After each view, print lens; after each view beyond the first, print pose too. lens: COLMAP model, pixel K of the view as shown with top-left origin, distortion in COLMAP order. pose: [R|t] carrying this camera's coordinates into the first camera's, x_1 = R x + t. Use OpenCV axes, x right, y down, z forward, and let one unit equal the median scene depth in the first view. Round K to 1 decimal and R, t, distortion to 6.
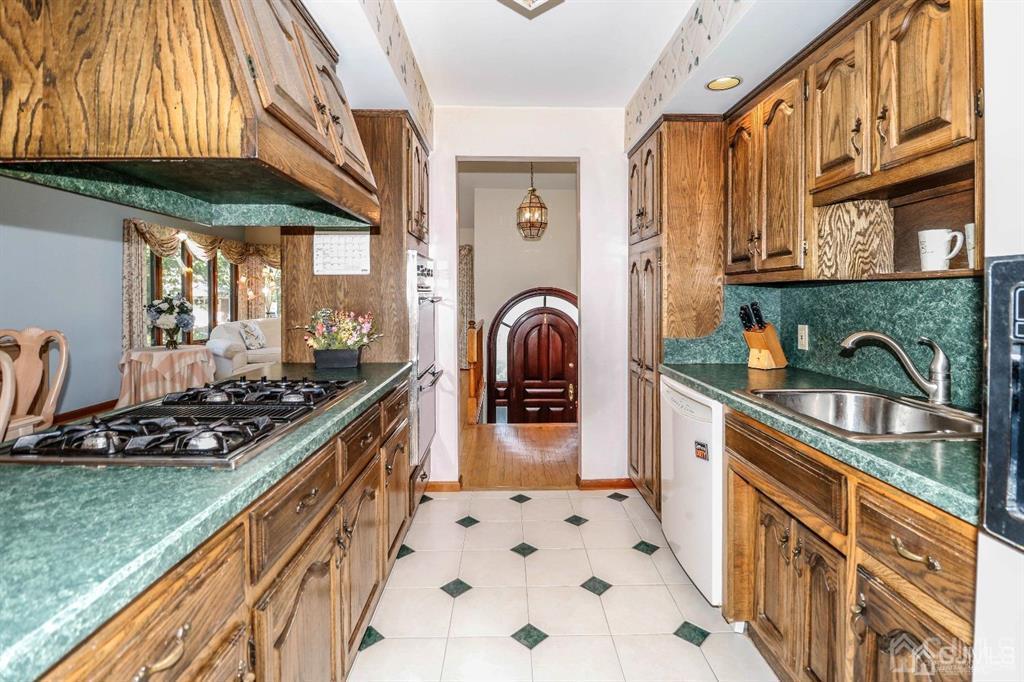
lens RADIAL K [[486.3, 0, 518.9], [0, 486.3, 300.4], [0, 0, 1]] dist [-0.017766, -0.004838]
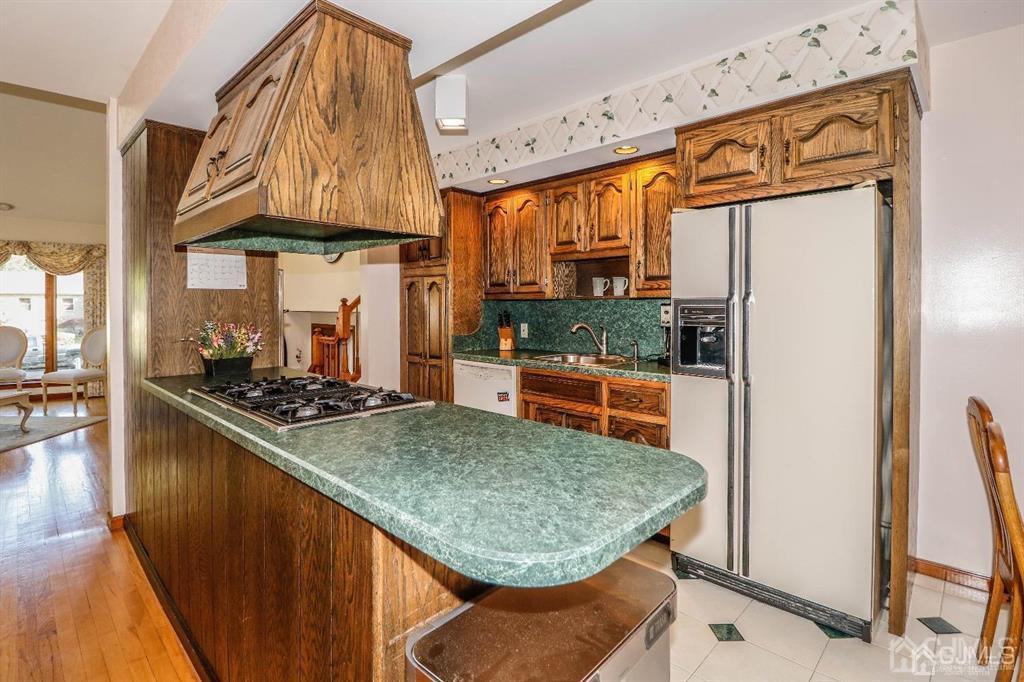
lens RADIAL K [[486.3, 0, 510.5], [0, 486.3, 302.6], [0, 0, 1]] dist [-0.017766, -0.004838]
pose [[0.710164, 0.000922, 0.704036, -1.061035], [0.008715, 0.999911, -0.010101, -0.011791], [-0.703983, 0.013308, 0.710093, -0.329896]]
